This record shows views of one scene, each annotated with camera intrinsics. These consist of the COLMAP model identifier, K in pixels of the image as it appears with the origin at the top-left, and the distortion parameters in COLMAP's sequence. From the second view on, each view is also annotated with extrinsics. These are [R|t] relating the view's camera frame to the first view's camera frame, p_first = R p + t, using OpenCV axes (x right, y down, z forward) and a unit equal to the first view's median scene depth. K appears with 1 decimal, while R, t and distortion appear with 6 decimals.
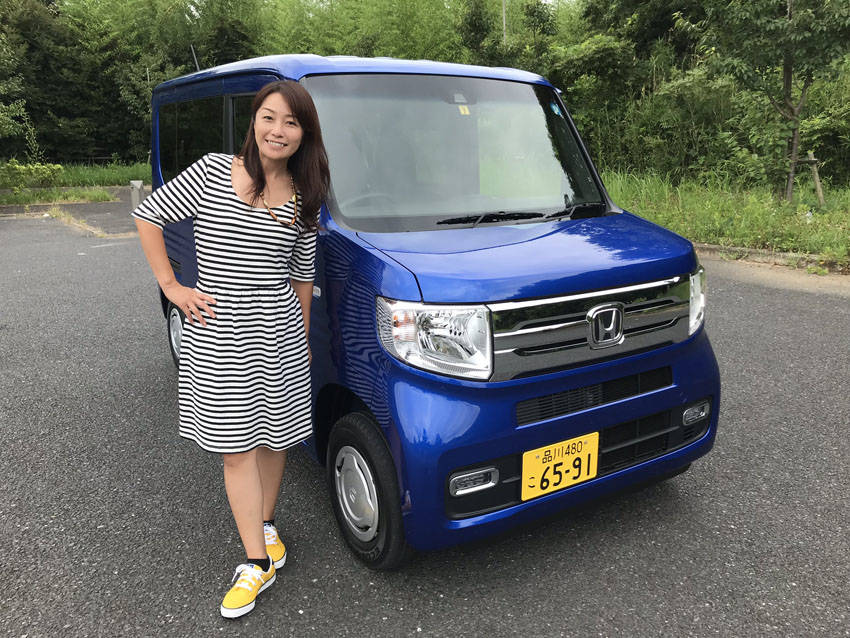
lens RADIAL K [[698.8, 0, 424.9], [0, 698.8, 314.4], [0, 0, 1]] dist [-0.003792, -0.007164]
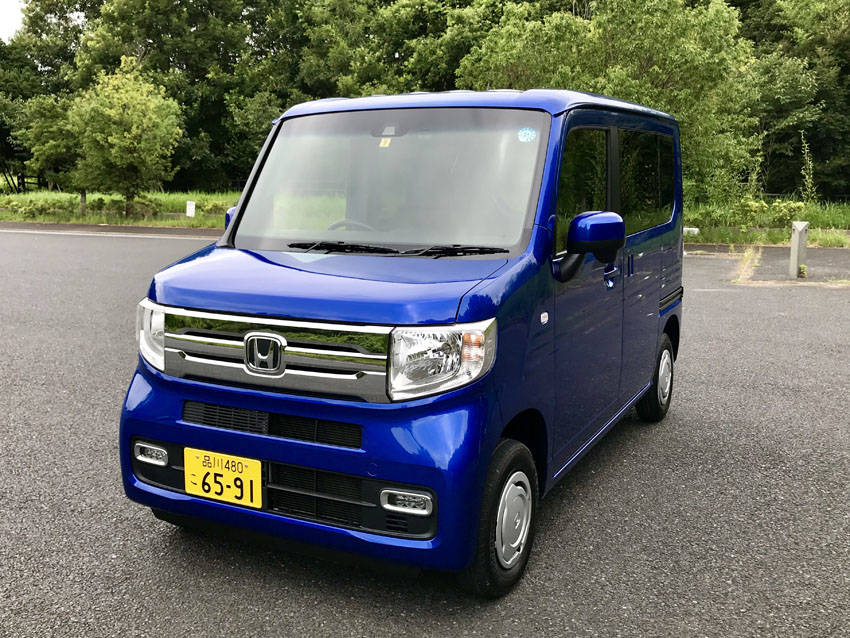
lens RADIAL K [[866.0, 0, 424.7], [0, 866.0, 322.2], [0, 0, 1]] dist [-0.013664, 0.000000]
pose [[0.509615, 0.131462, -0.850300, 1.400864], [-0.195436, 0.980113, 0.034400, -0.111897], [0.837913, 0.148649, 0.525172, 0.538694]]
